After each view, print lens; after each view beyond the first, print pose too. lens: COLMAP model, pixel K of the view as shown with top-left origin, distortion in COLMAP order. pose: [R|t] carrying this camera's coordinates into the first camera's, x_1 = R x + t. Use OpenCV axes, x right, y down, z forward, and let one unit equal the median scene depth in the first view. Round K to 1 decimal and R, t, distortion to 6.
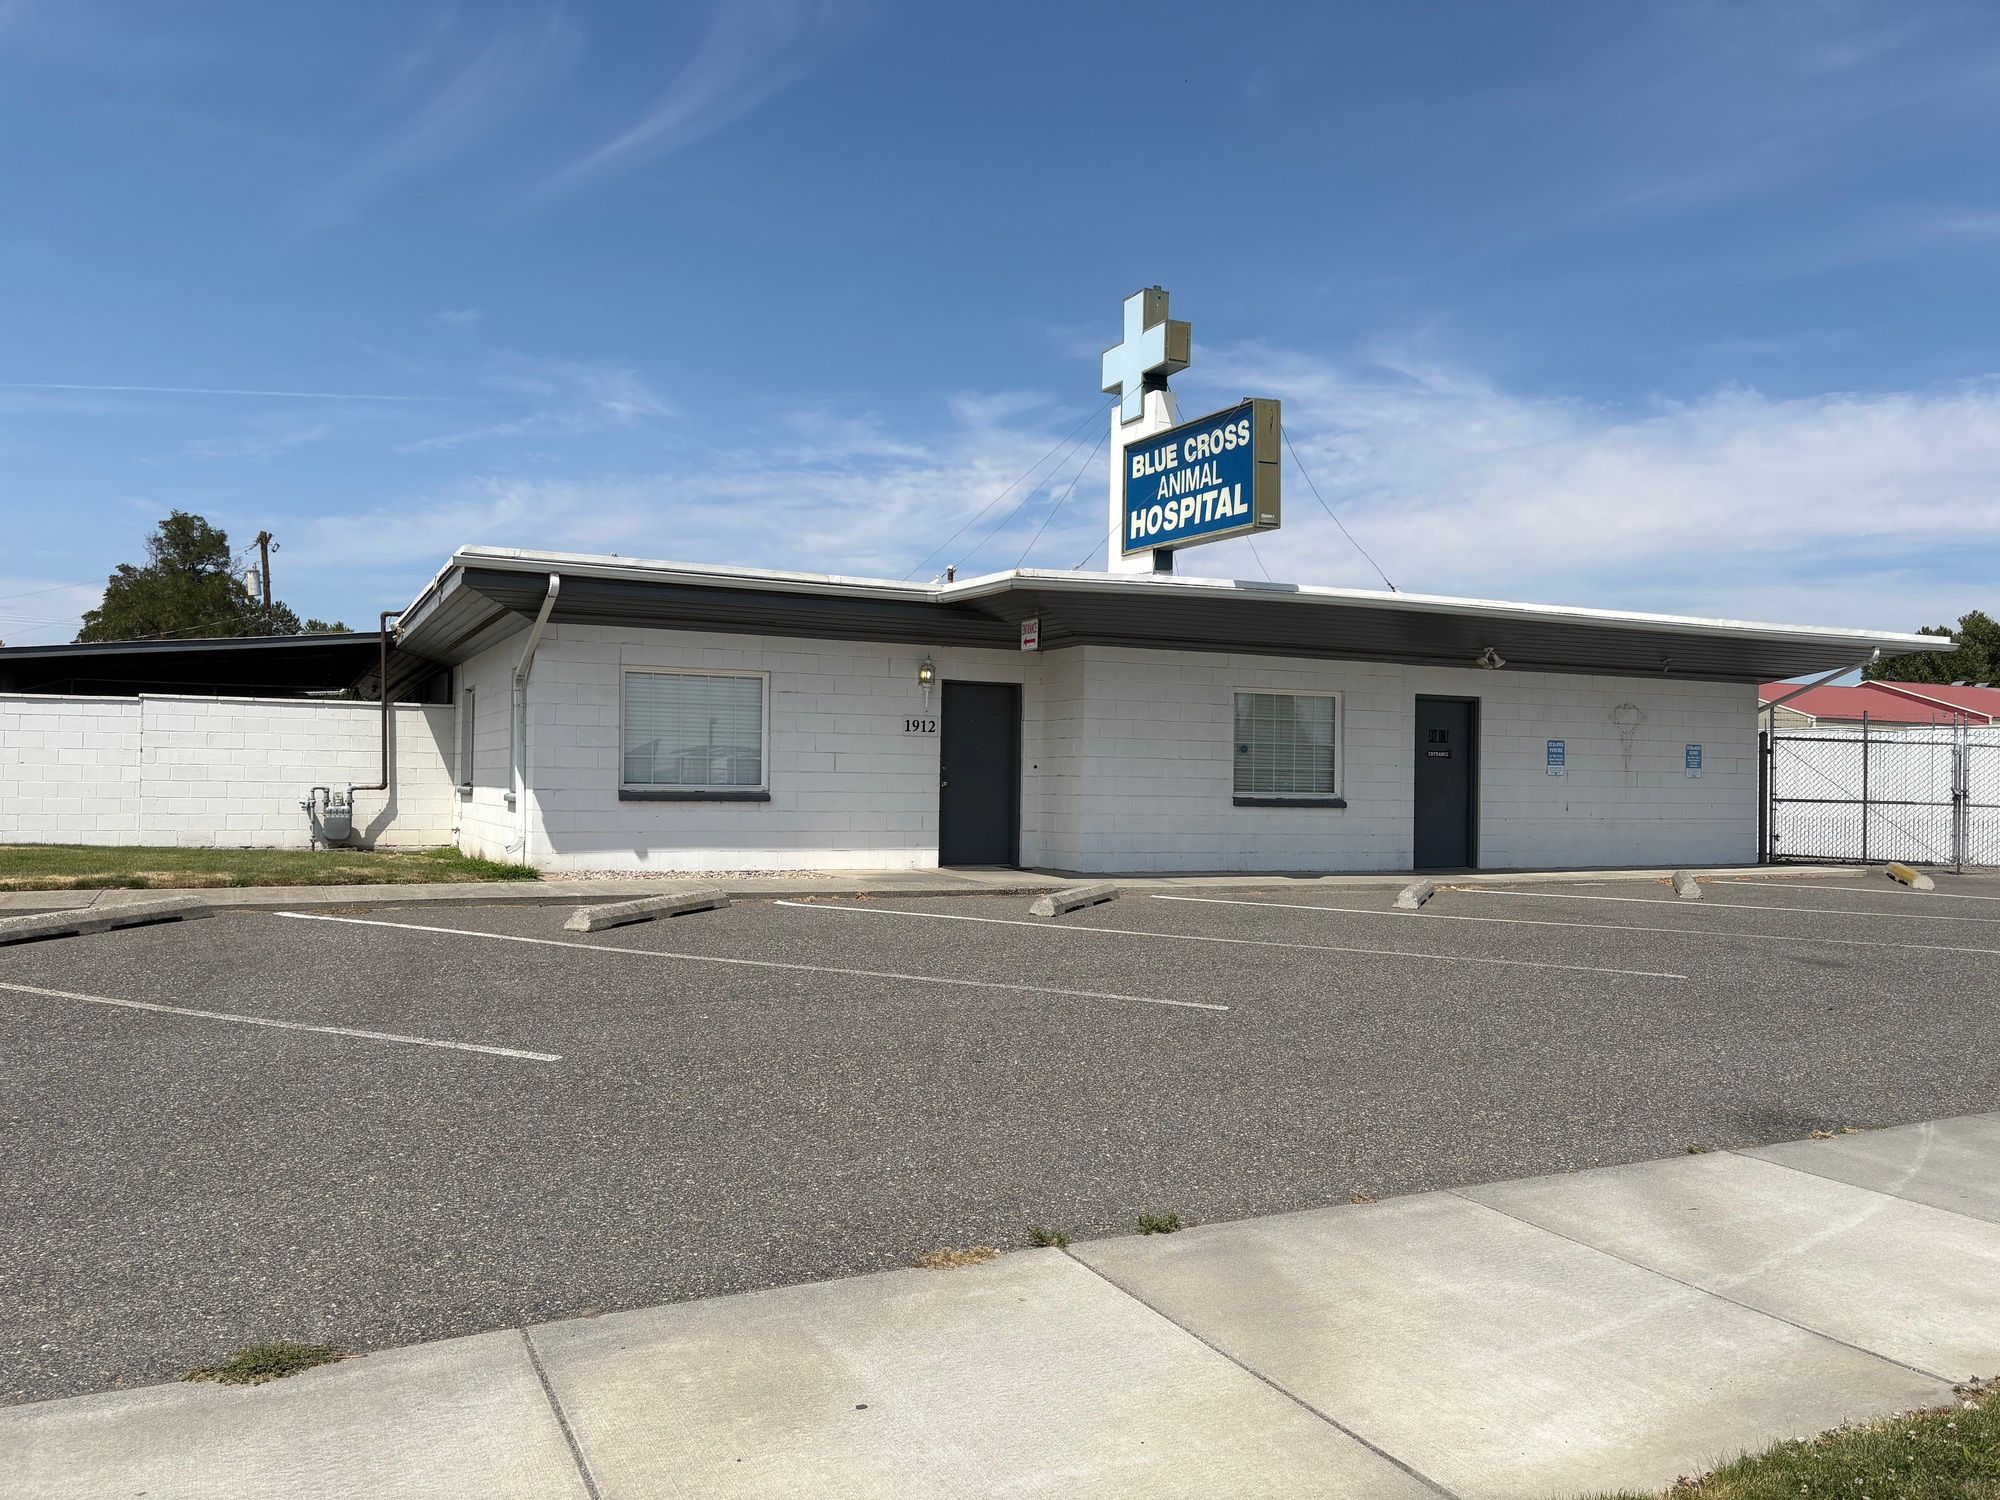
lens RADIAL K [[1502.0, 0, 983.2], [0, 1502.0, 753.8], [0, 0, 1]] dist [0.059650, -0.069008]
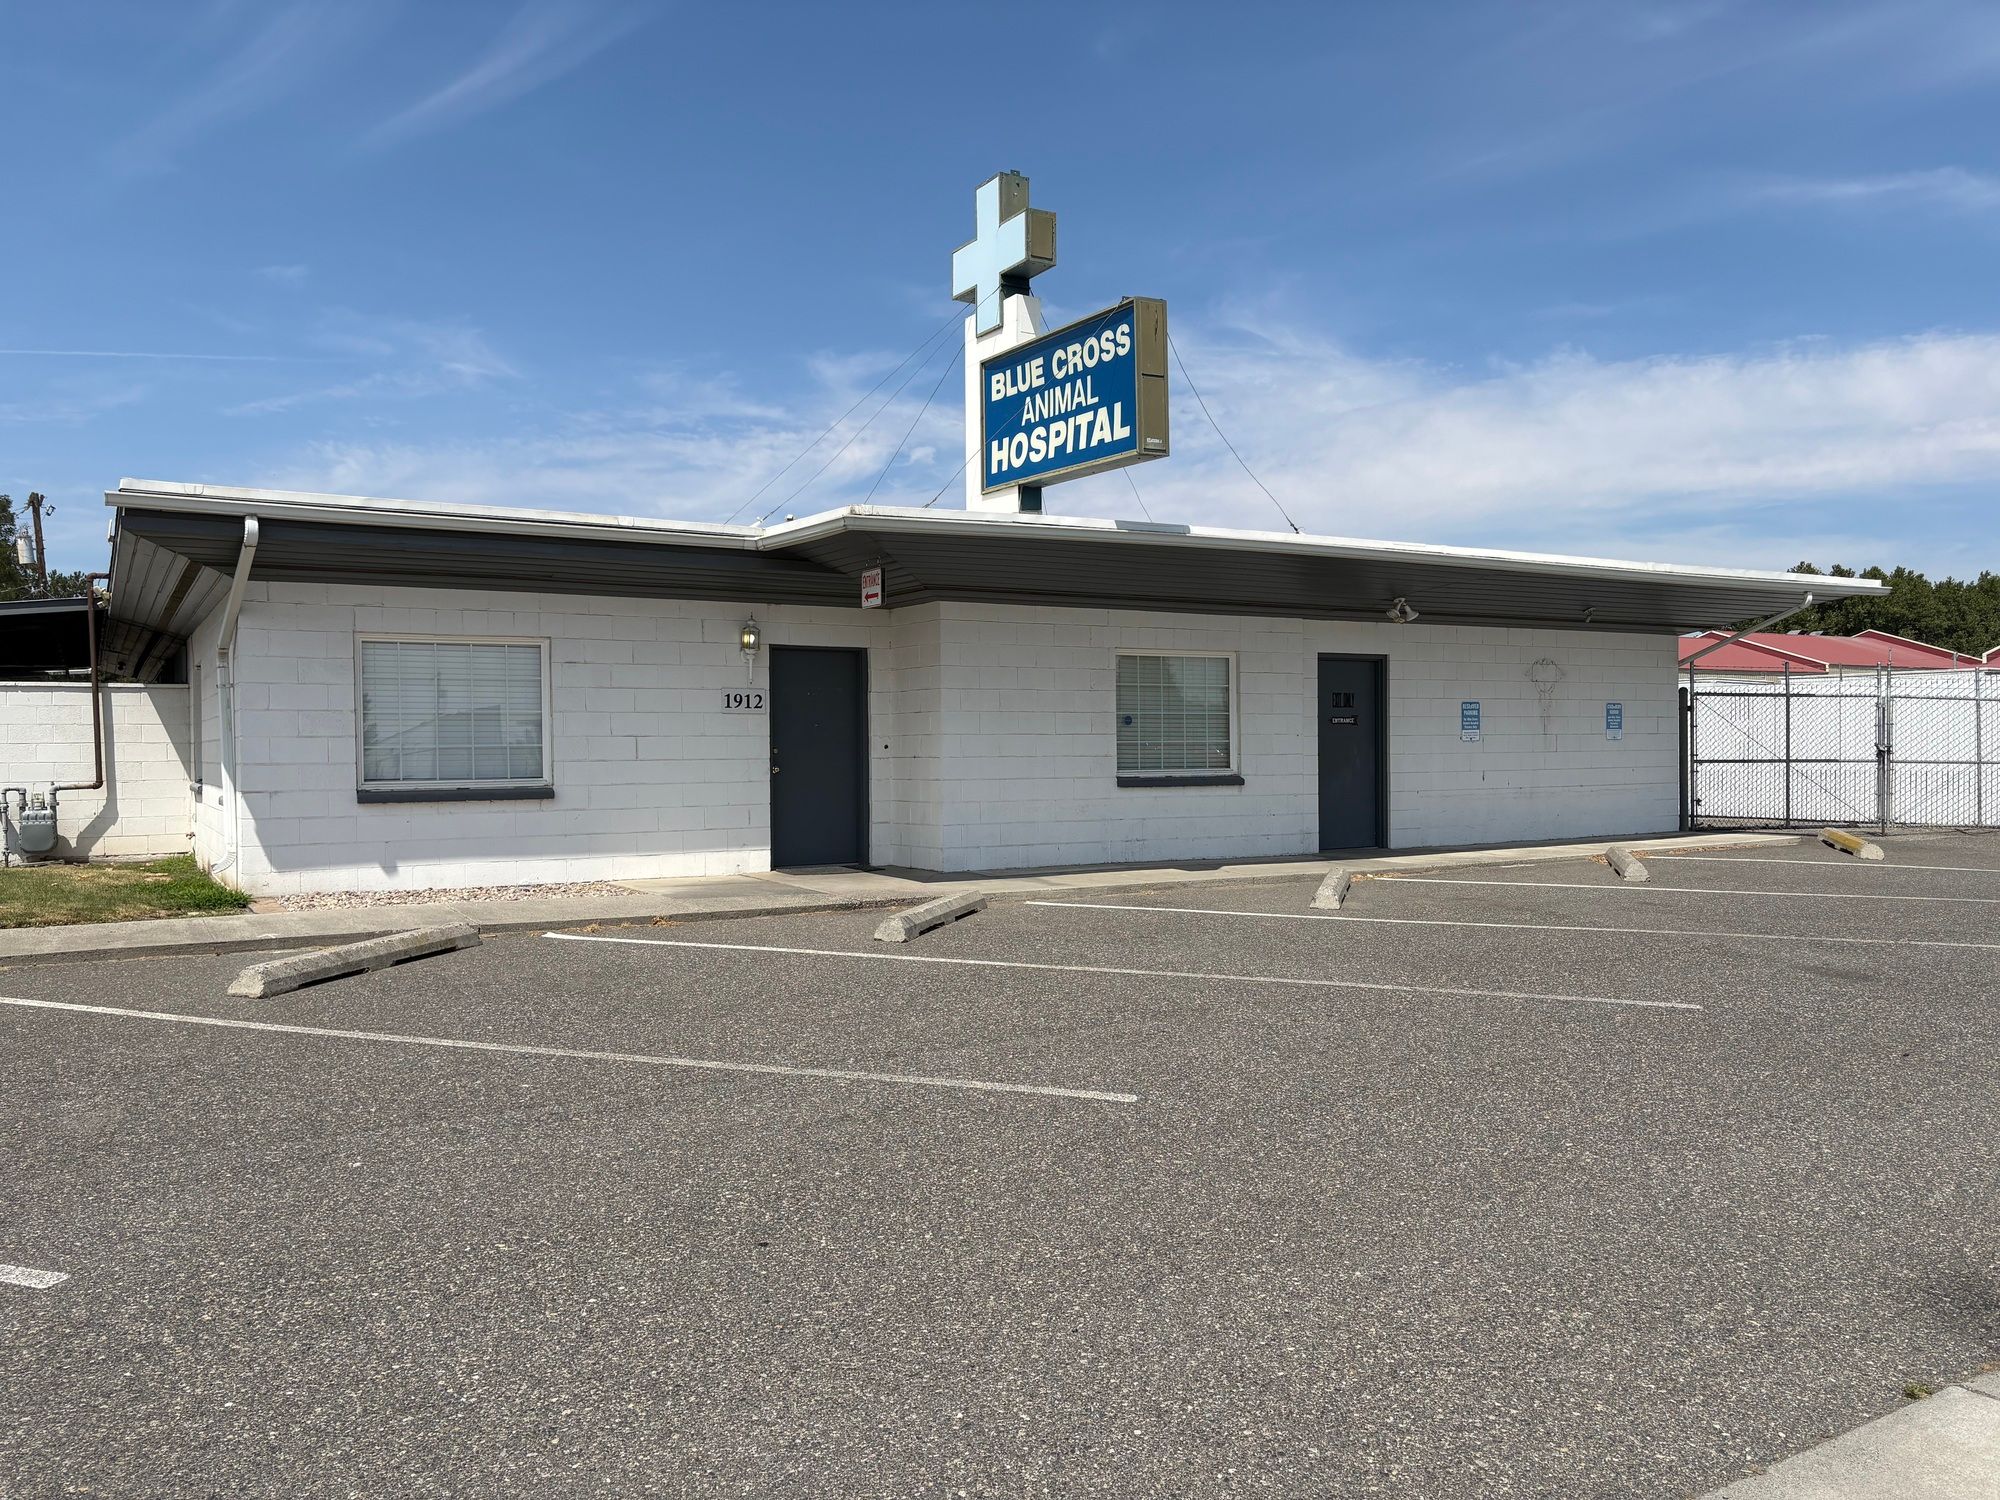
lens RADIAL K [[1502.0, 0, 998.5], [0, 1502.0, 747.8], [0, 0, 1]] dist [0.059650, -0.069008]
pose [[0.994897, -0.023429, 0.098142, 0.016152], [0.021441, 0.999544, 0.021267, -0.007399], [-0.098595, -0.019054, 0.994945, 0.159759]]
